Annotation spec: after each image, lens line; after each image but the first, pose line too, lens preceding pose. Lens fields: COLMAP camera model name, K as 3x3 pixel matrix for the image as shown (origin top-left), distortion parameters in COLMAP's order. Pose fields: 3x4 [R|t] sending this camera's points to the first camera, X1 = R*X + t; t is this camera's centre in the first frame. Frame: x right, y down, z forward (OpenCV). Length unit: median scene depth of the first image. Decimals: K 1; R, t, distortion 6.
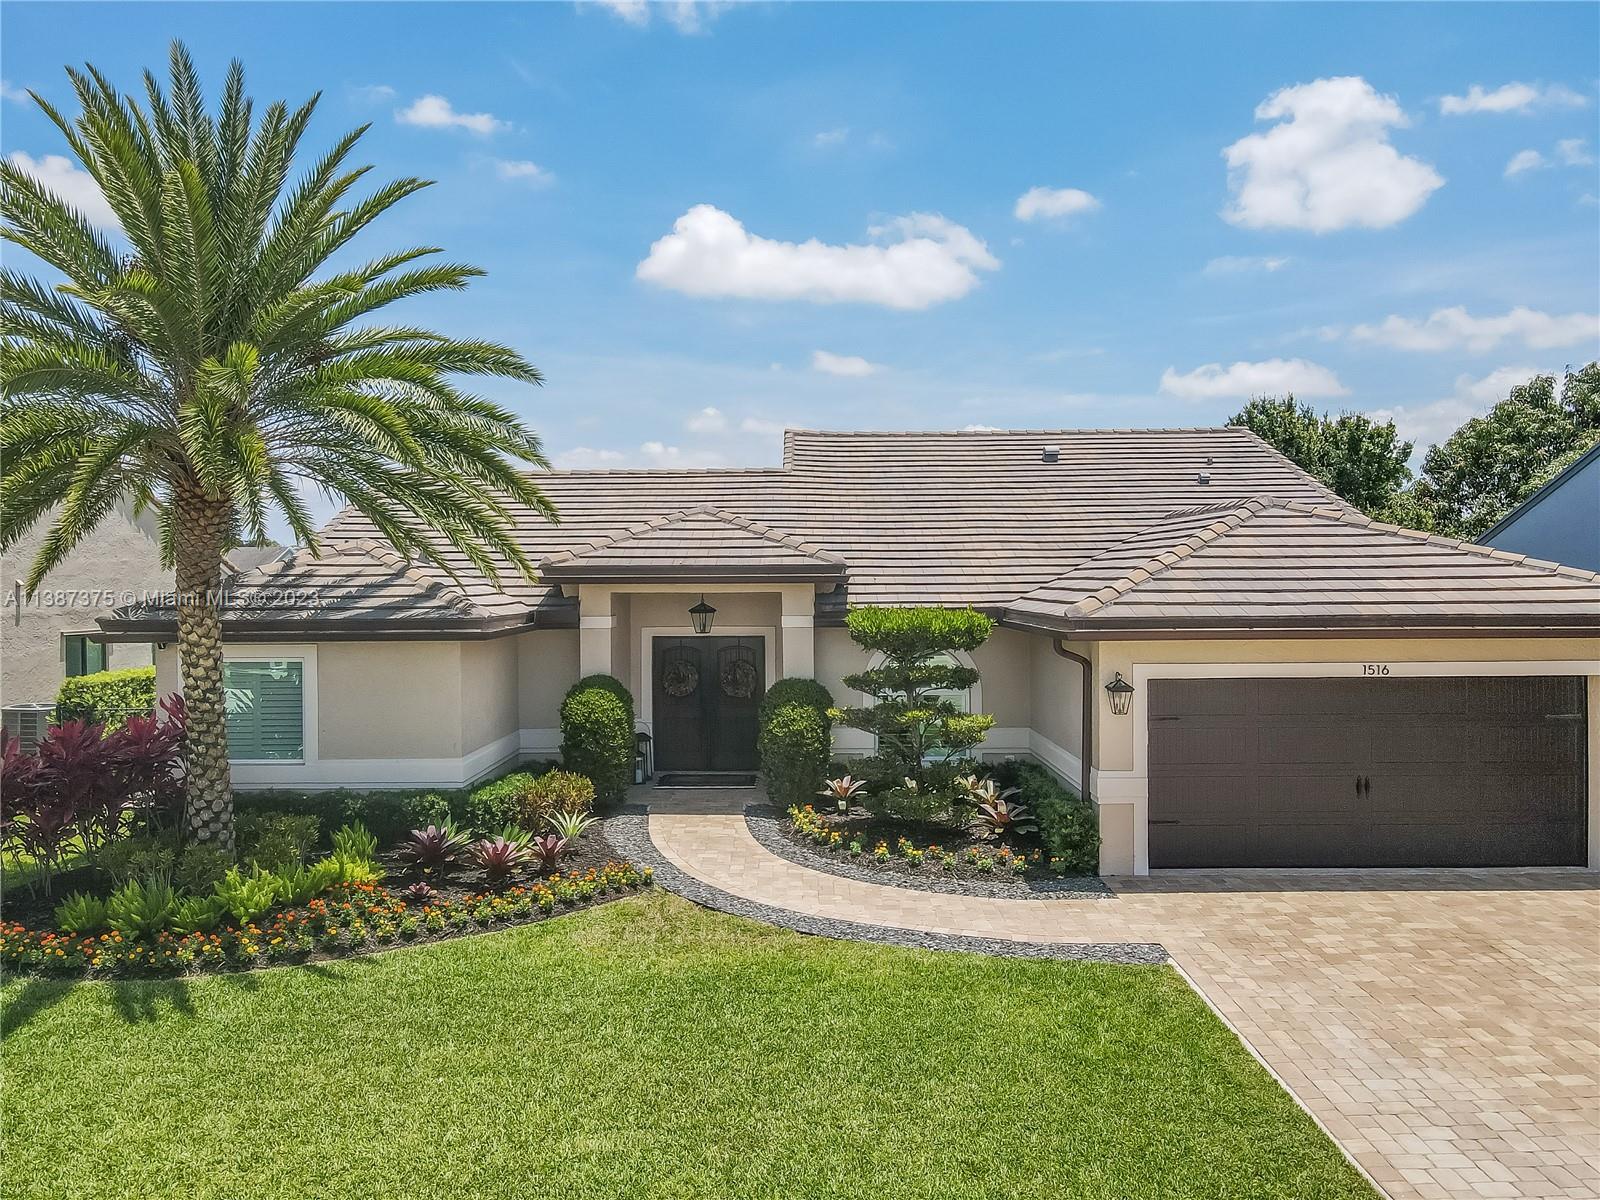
lens RADIAL K [[1176.0, 0, 799.8], [0, 1176.0, 611.2], [0, 0, 1]] dist [0.025450, -0.017887]
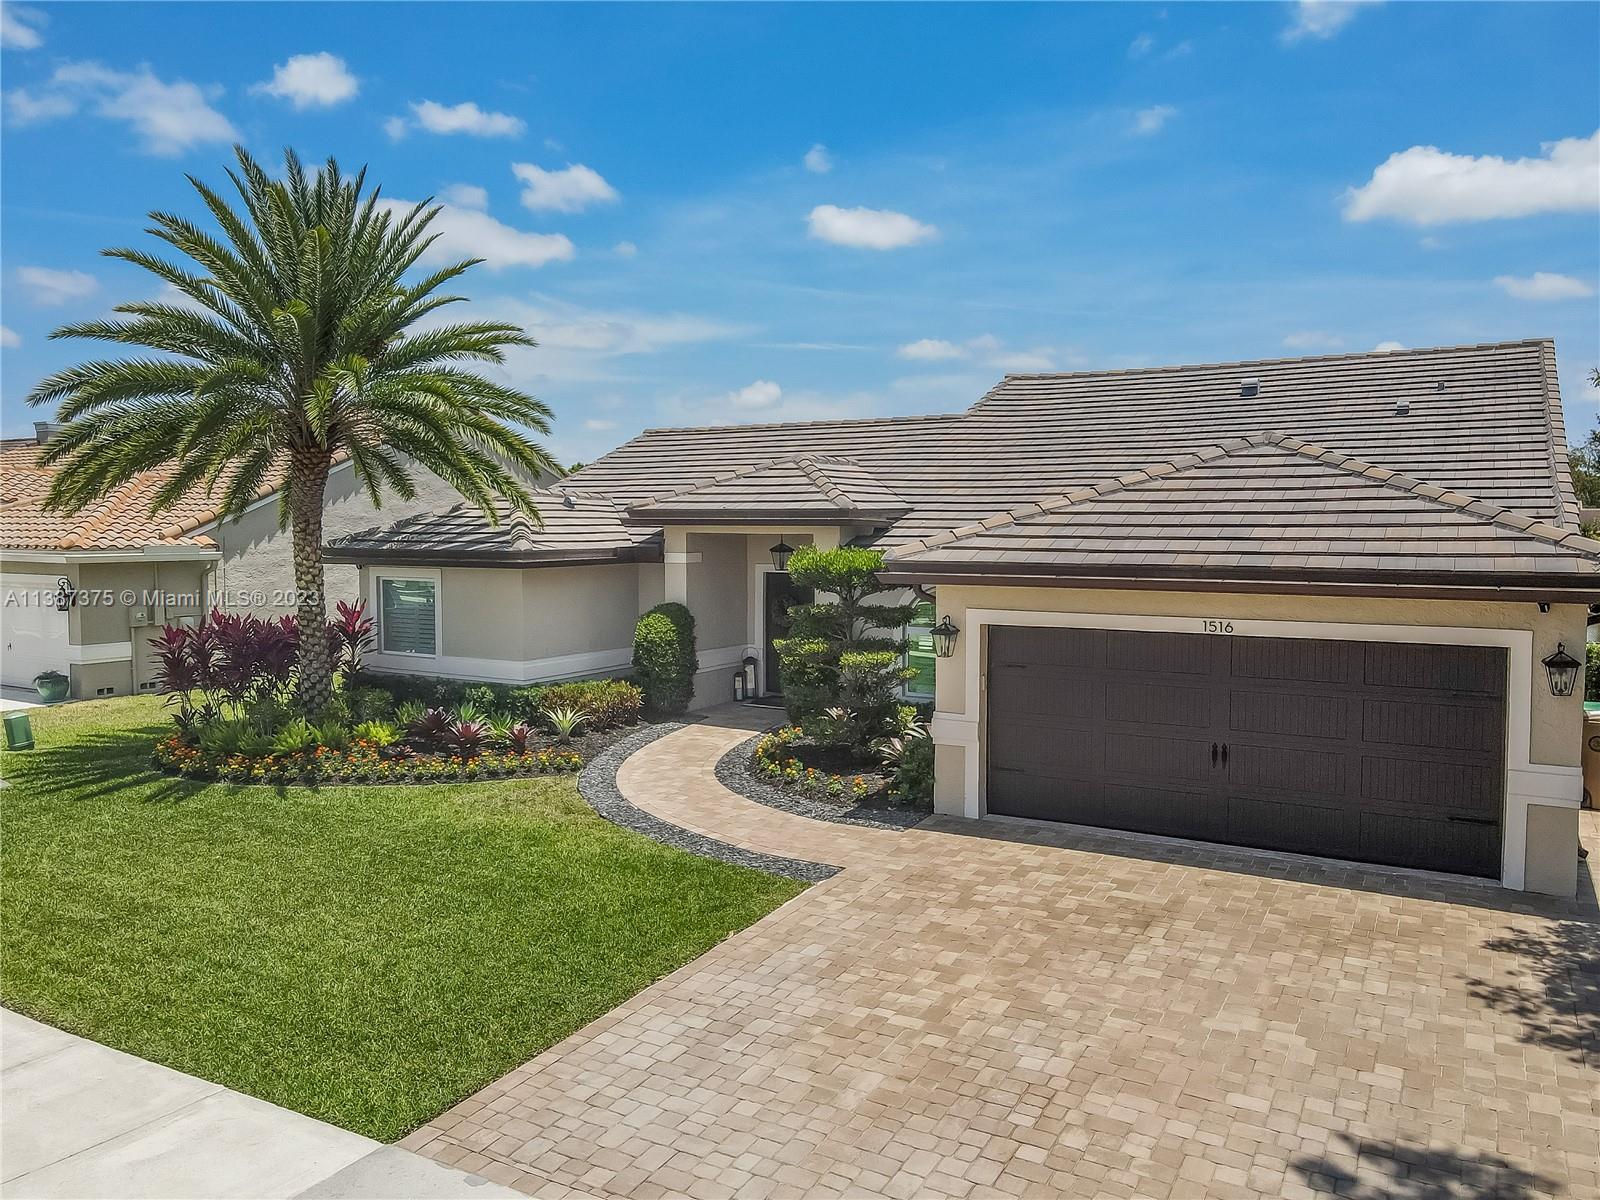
lens RADIAL K [[1183.1, 0, 800.0], [0, 1183.1, 600.0], [0, 0, 1]] dist [0.012562, 0.006012]
pose [[0.865914, 0.039878, -0.498601, 0.736652], [-0.020478, 0.998807, 0.044321, -0.004909], [0.499774, -0.028168, 0.865698, 0.060288]]
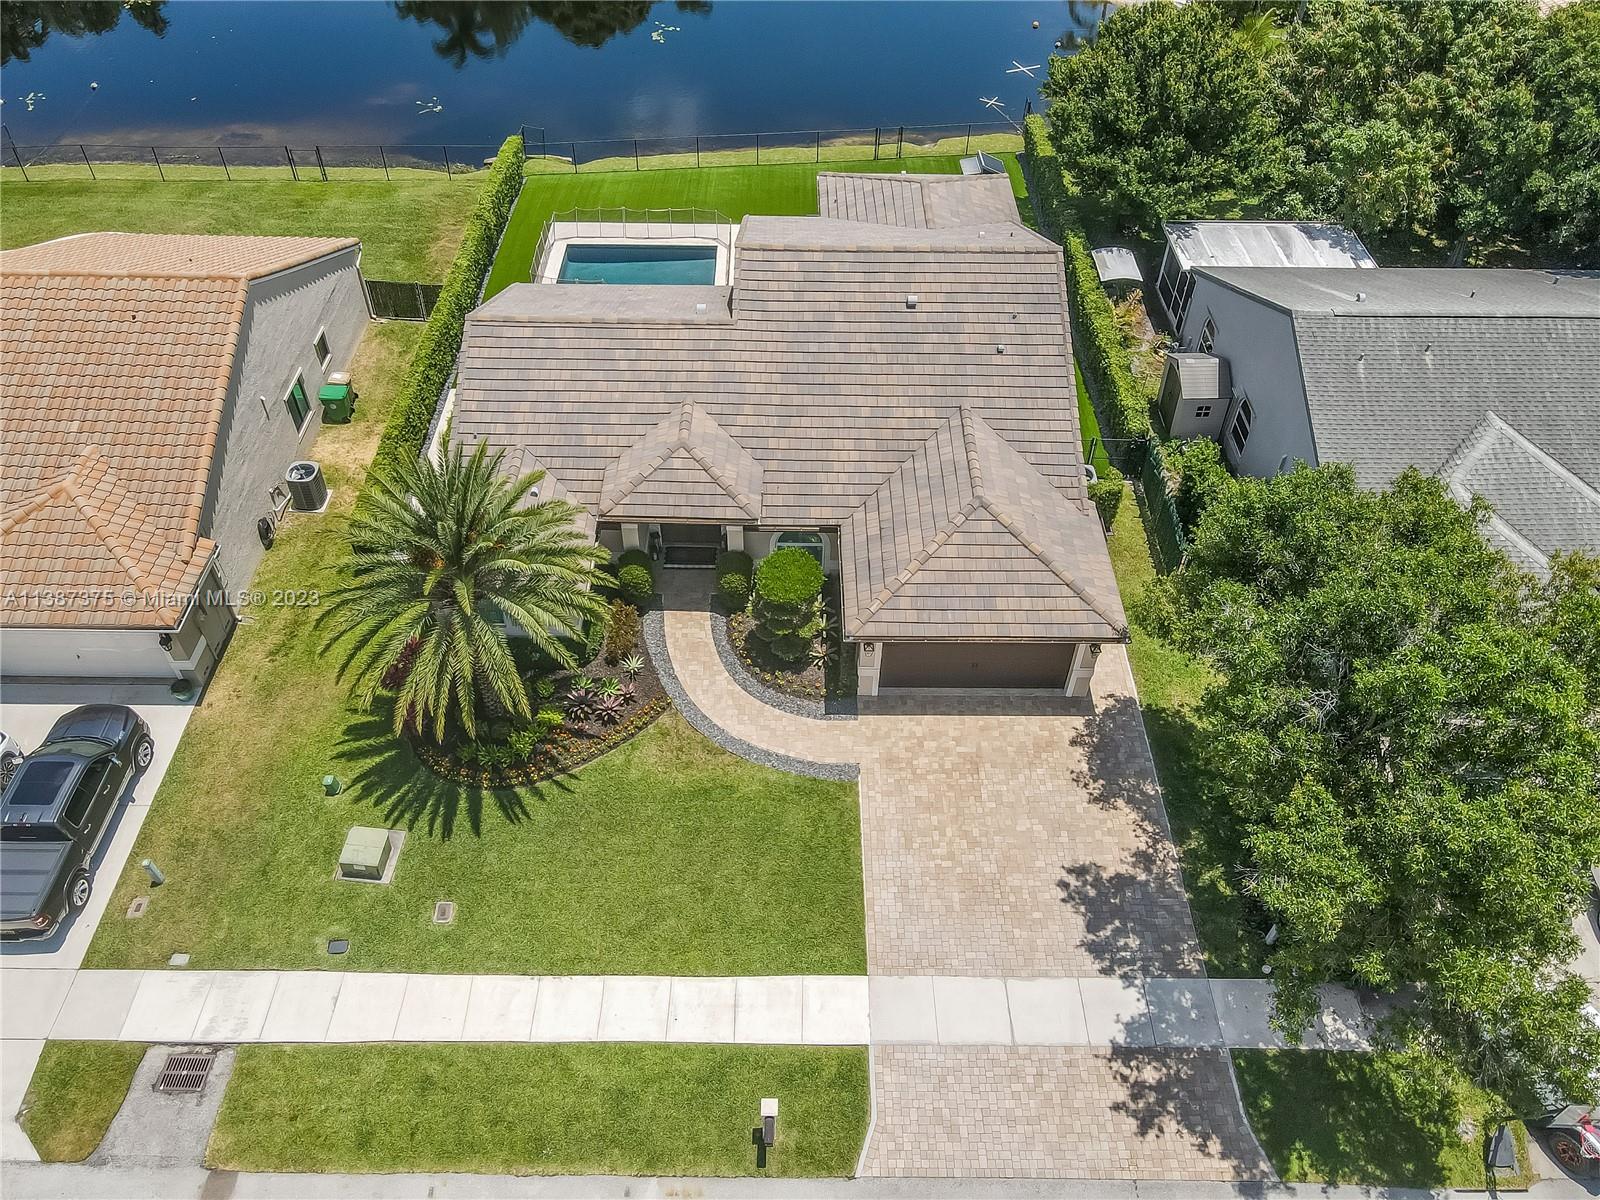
lens RADIAL K [[1183.1, 0, 800.0], [0, 1183.1, 600.0], [0, 0, 1]] dist [0.012562, 0.006012]
pose [[0.999713, 0.017478, 0.016399, 0.106275], [-0.023959, 0.711622, 0.702154, -1.781866], [0.000602, -0.702345, 0.711836, -0.640230]]
